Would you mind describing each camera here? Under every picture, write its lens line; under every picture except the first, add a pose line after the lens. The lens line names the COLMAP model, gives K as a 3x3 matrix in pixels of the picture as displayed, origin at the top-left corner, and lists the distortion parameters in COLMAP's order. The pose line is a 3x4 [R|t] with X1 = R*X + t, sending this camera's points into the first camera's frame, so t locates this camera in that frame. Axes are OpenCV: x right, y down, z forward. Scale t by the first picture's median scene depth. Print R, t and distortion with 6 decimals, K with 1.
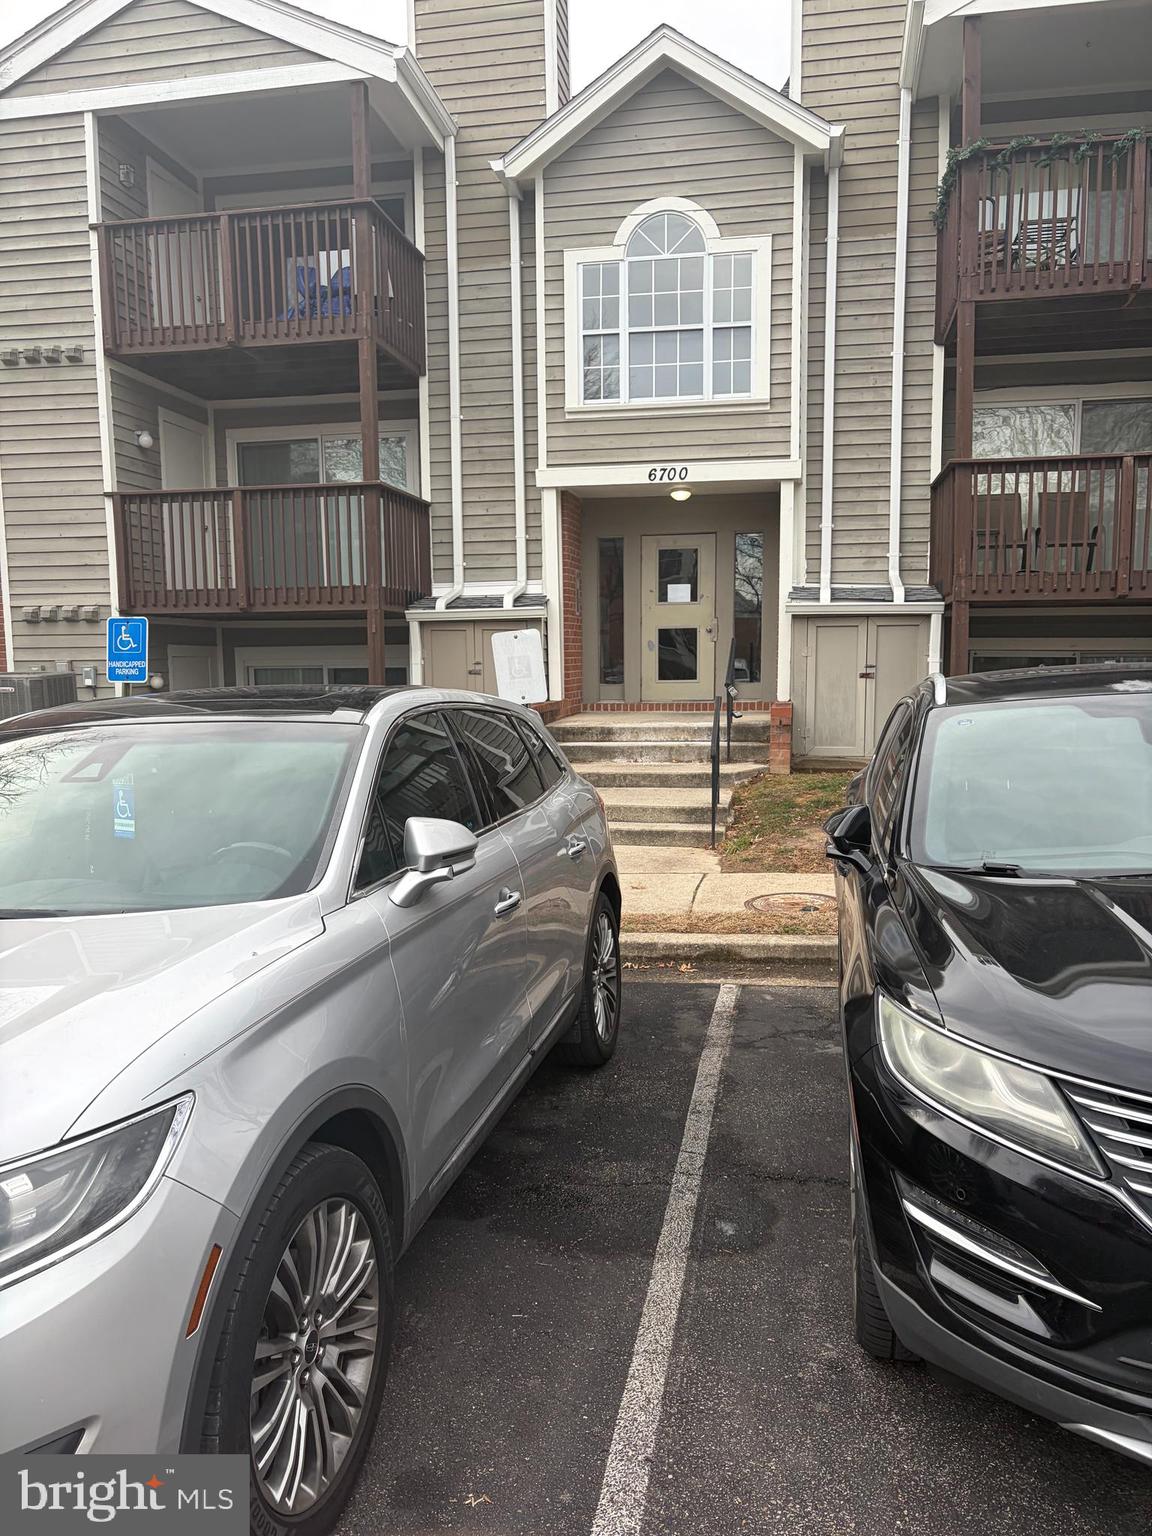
lens RADIAL K [[1165.2, 0, 571.7], [0, 1165.2, 805.3], [0, 0, 1]] dist [0.033601, -0.029999]
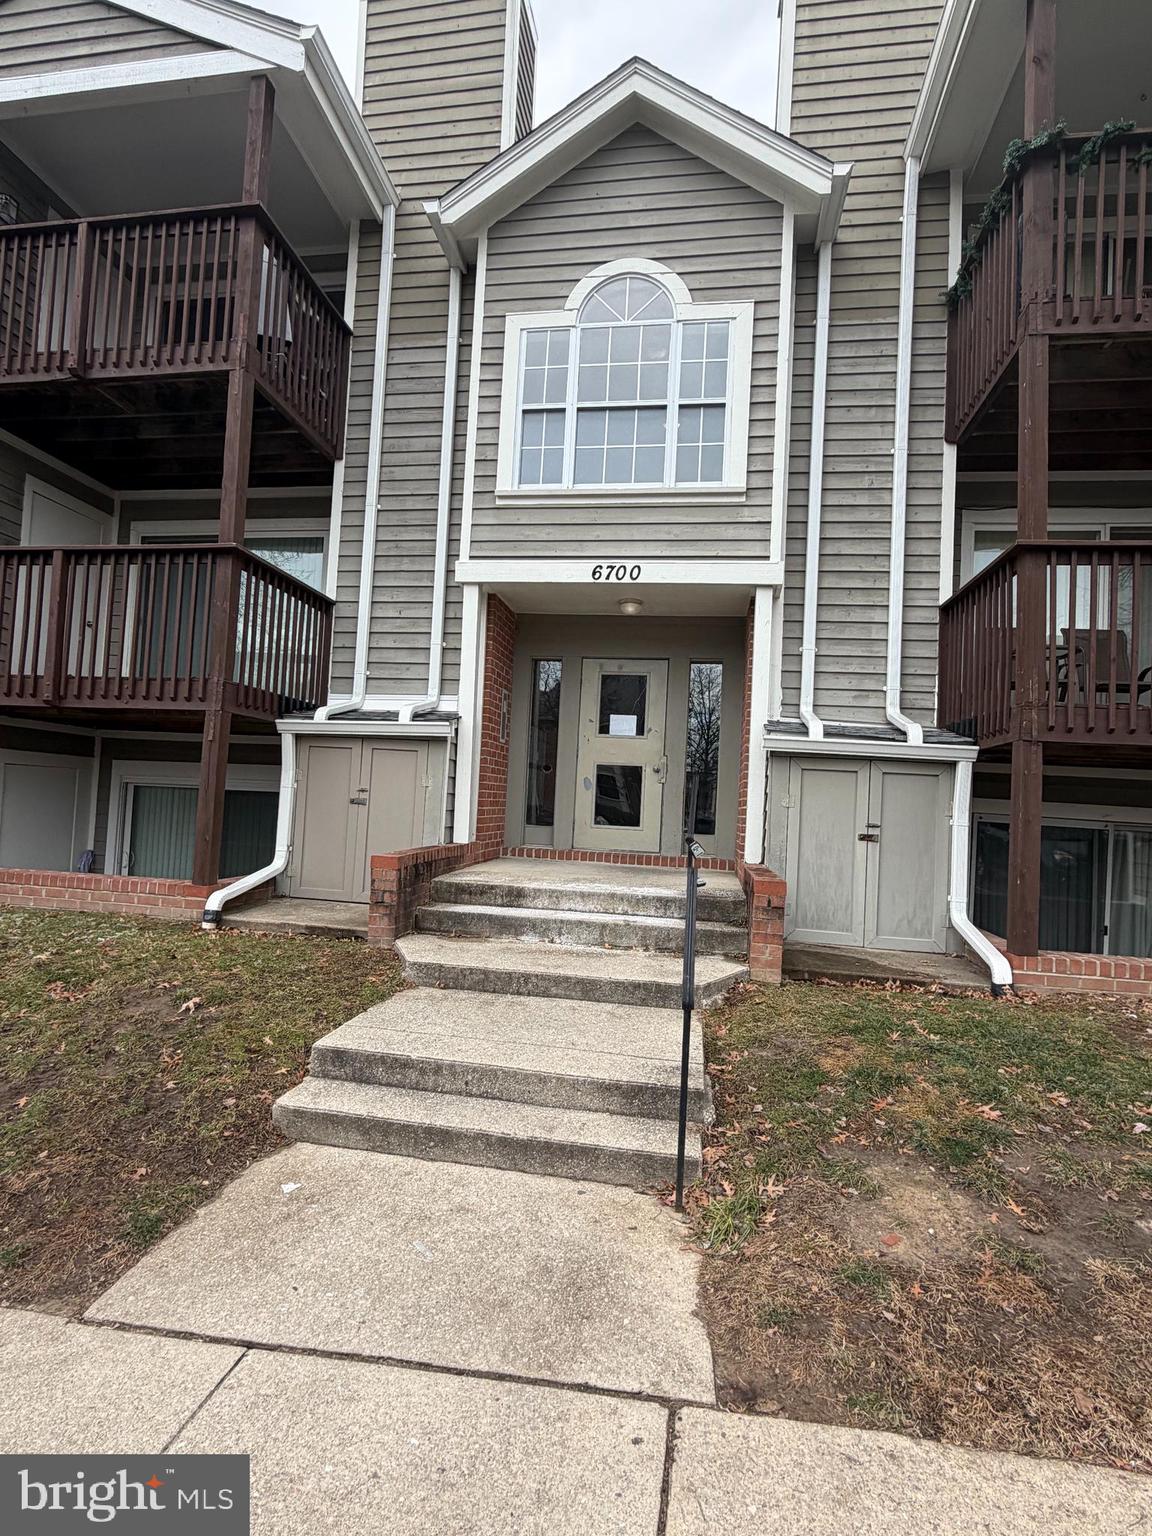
lens RADIAL K [[778.0, 0, 572.7], [0, 778.0, 769.9], [0, 0, 1]] dist [0.005059, 0.000526]
pose [[0.997606, 0.061818, 0.031002, 0.044823], [-0.055704, 0.983949, -0.169536, -0.058172], [-0.040984, 0.167403, 0.985036, 0.504481]]
